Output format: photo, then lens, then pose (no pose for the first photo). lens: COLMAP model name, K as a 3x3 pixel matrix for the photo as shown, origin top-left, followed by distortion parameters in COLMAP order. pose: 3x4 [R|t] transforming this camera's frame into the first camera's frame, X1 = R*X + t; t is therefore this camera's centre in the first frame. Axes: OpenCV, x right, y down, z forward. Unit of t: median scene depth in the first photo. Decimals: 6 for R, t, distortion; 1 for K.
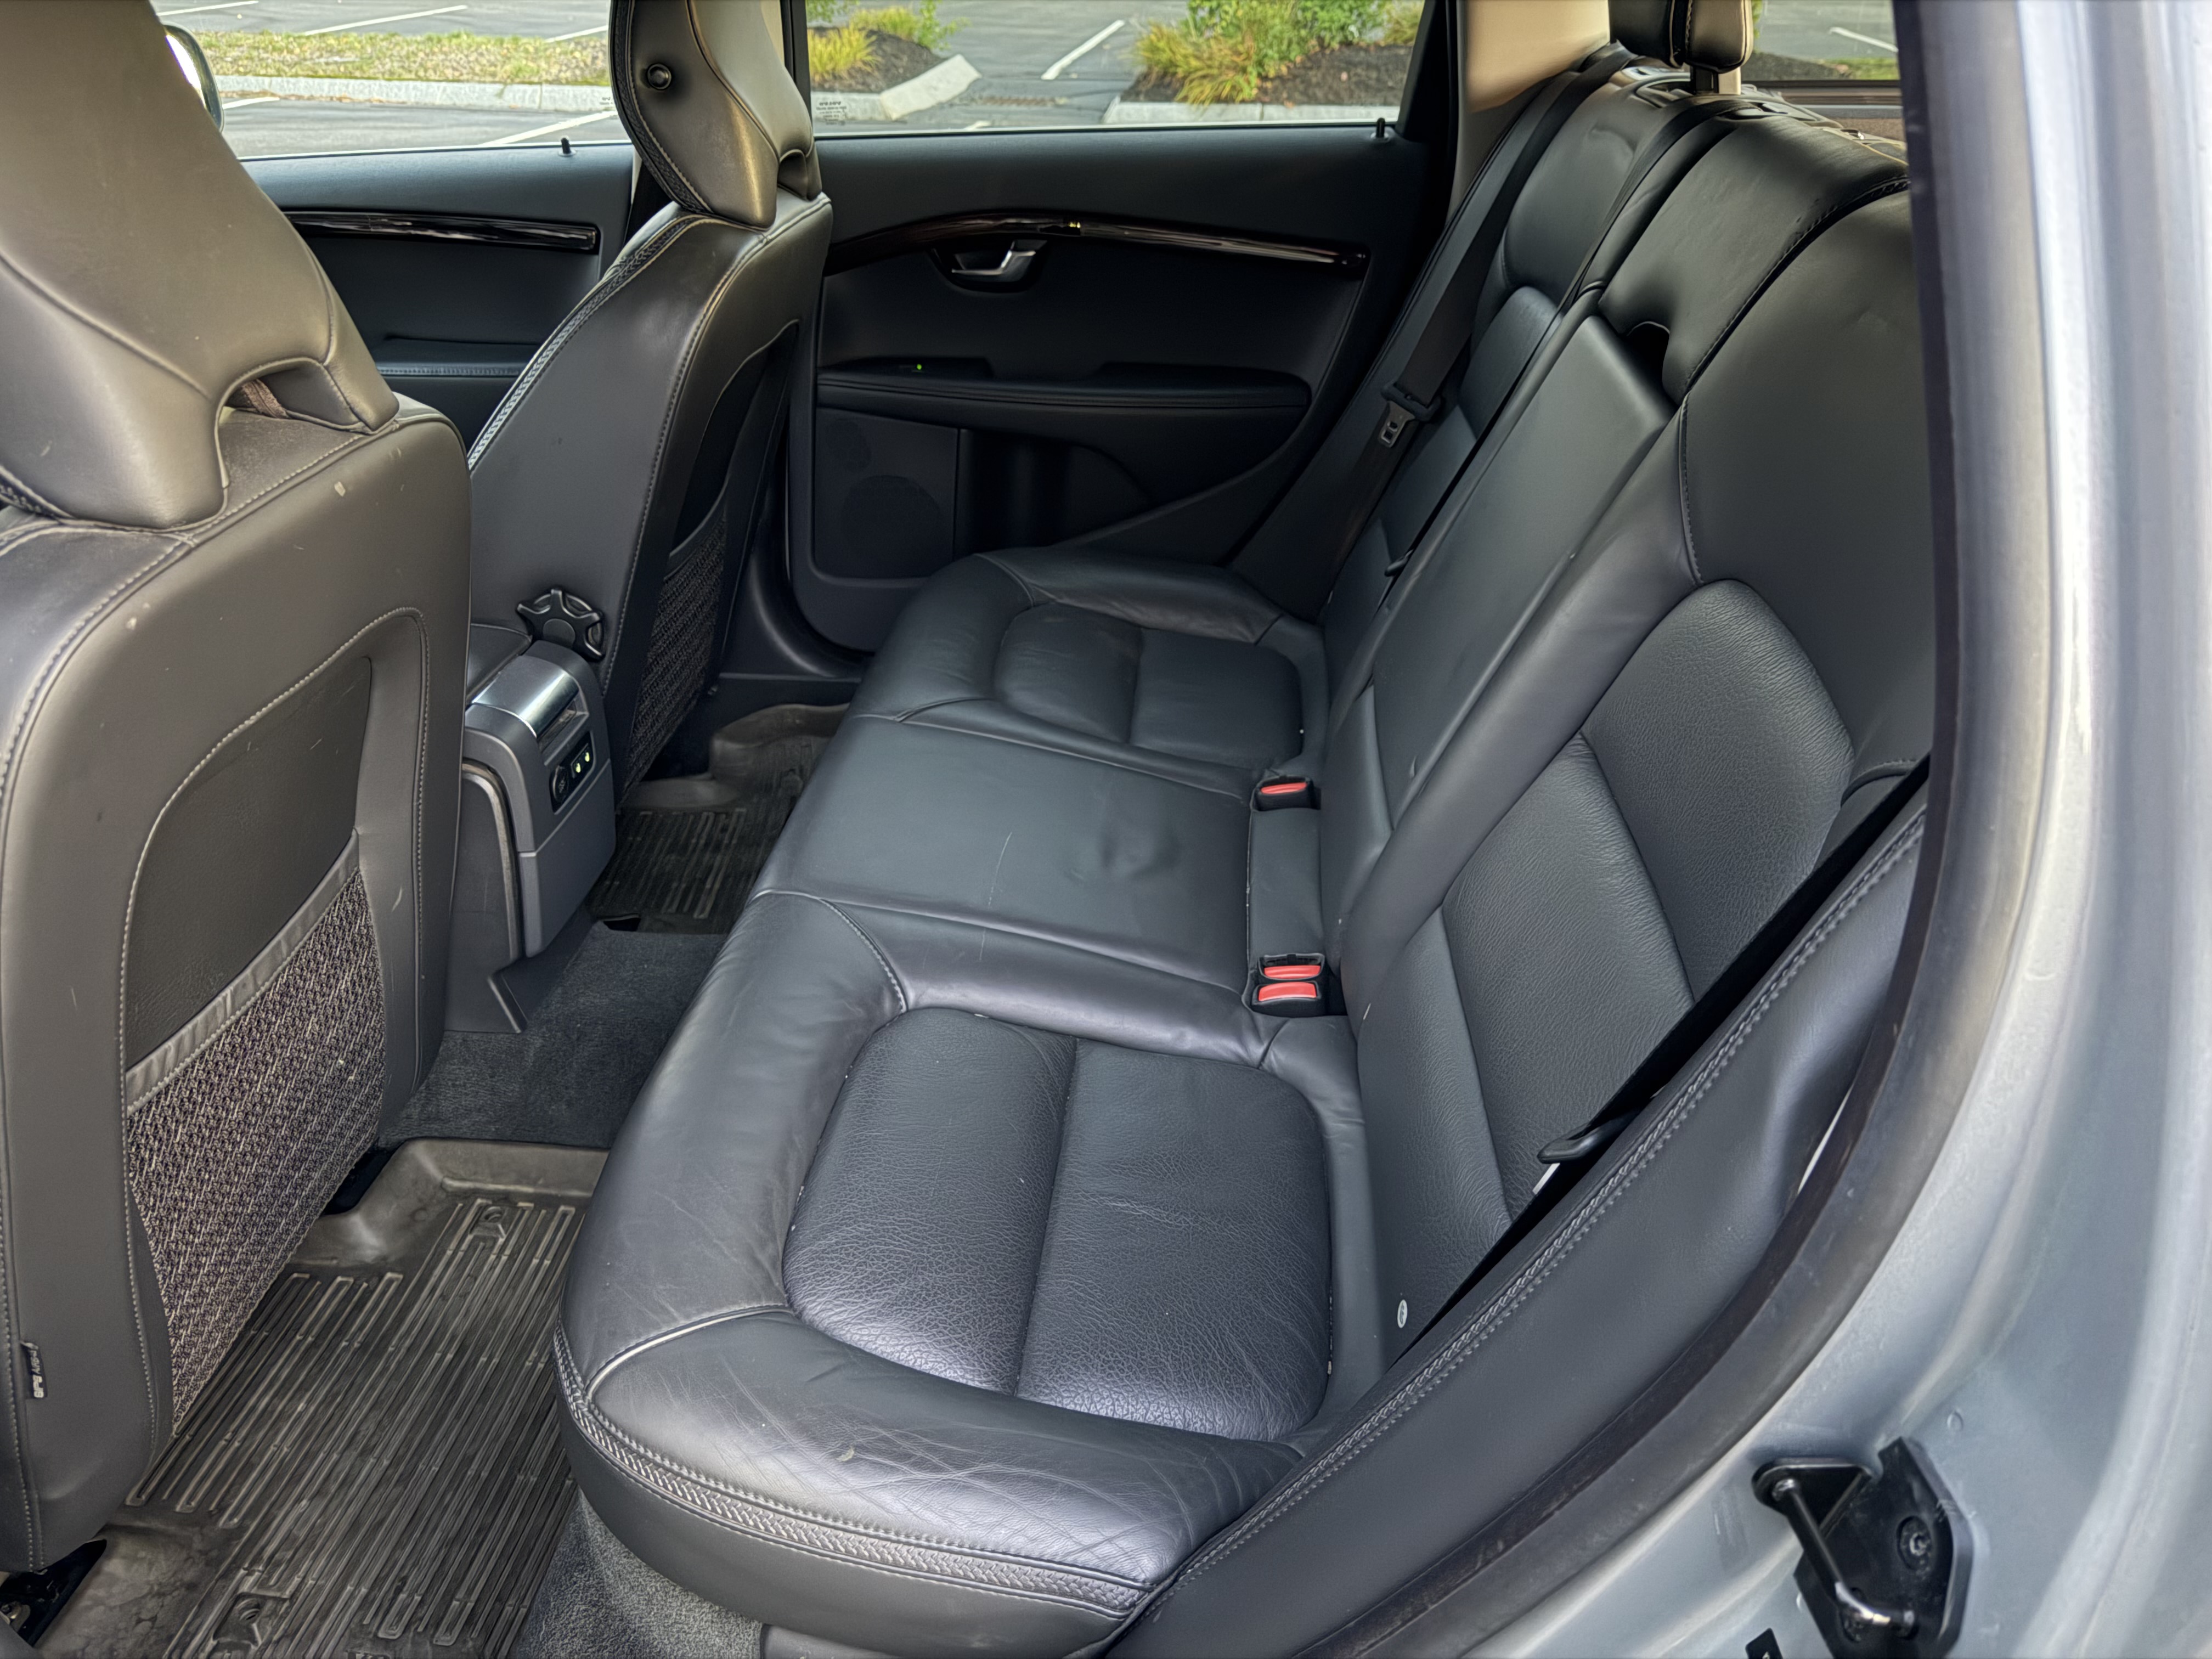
lens RADIAL K [[1565.0, 0, 1163.0], [0, 1565.0, 805.8], [0, 0, 1]] dist [0.051752, -0.066505]
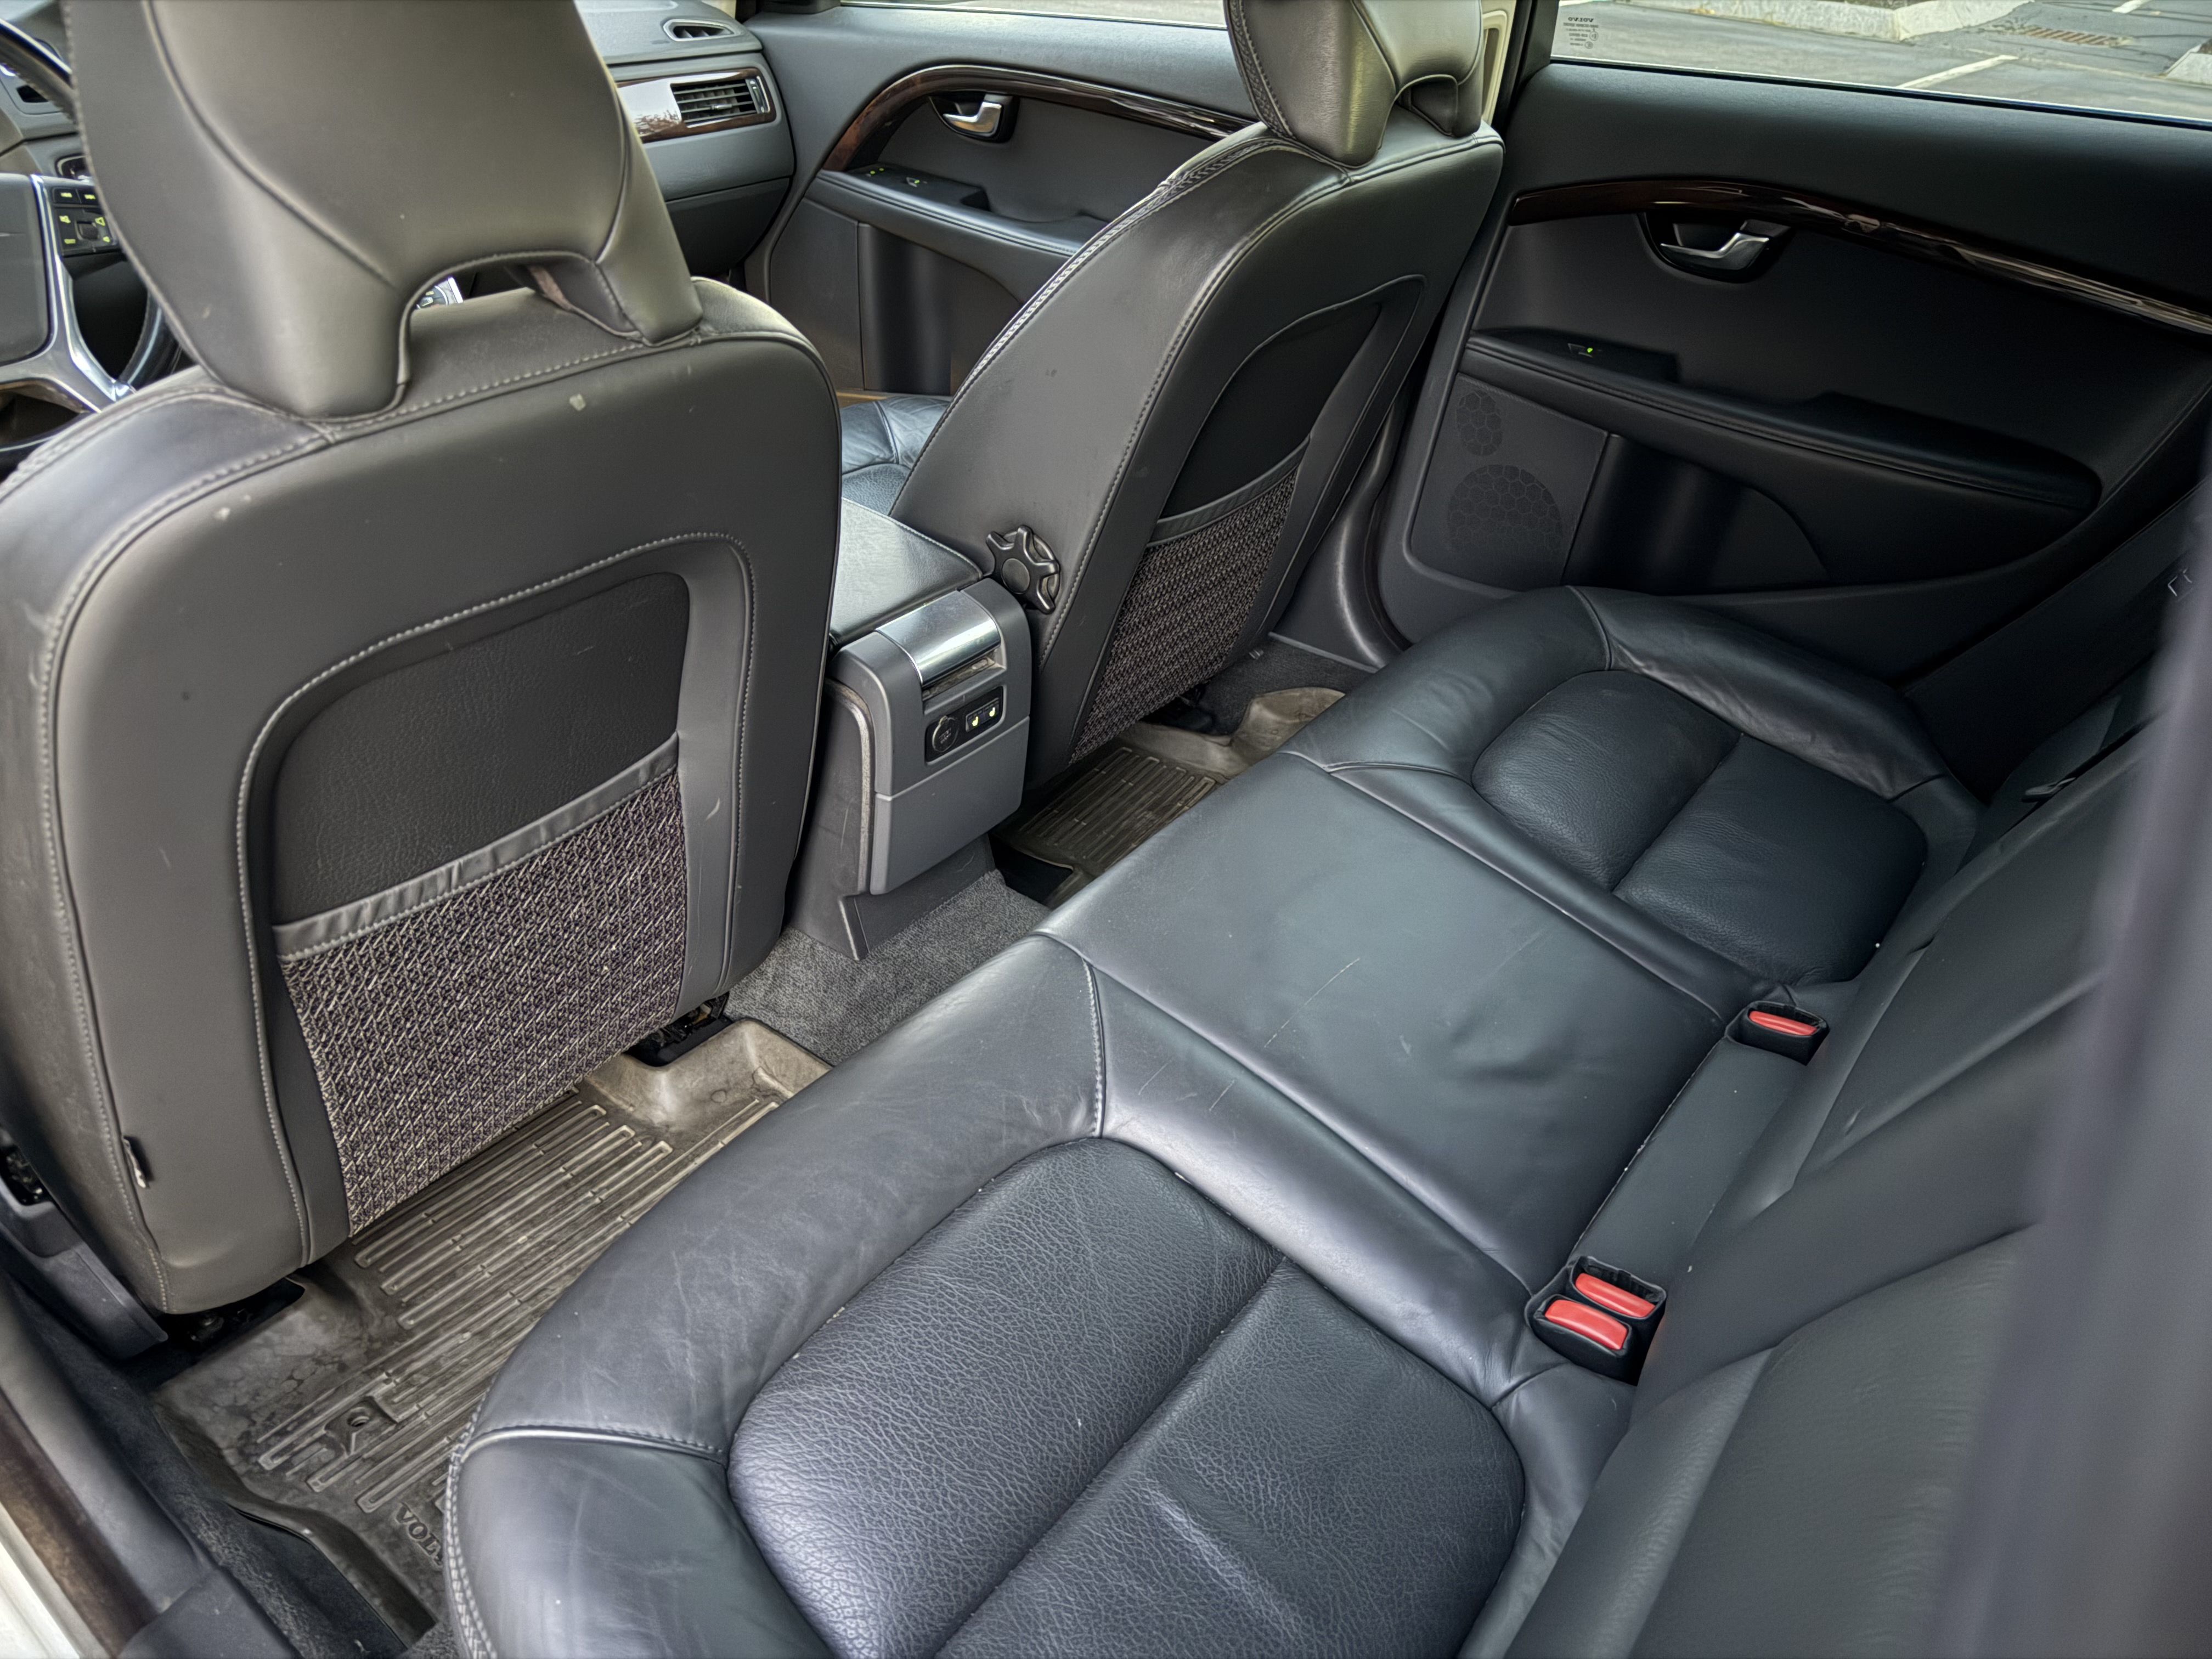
lens RADIAL K [[1565.0, 0, 1163.0], [0, 1565.0, 805.8], [0, 0, 1]] dist [0.051752, -0.066505]
pose [[0.830436, 0.329846, -0.448973, 0.160719], [-0.304081, 0.943623, 0.130810, -0.138949], [0.466808, 0.027895, 0.883918, 0.252778]]
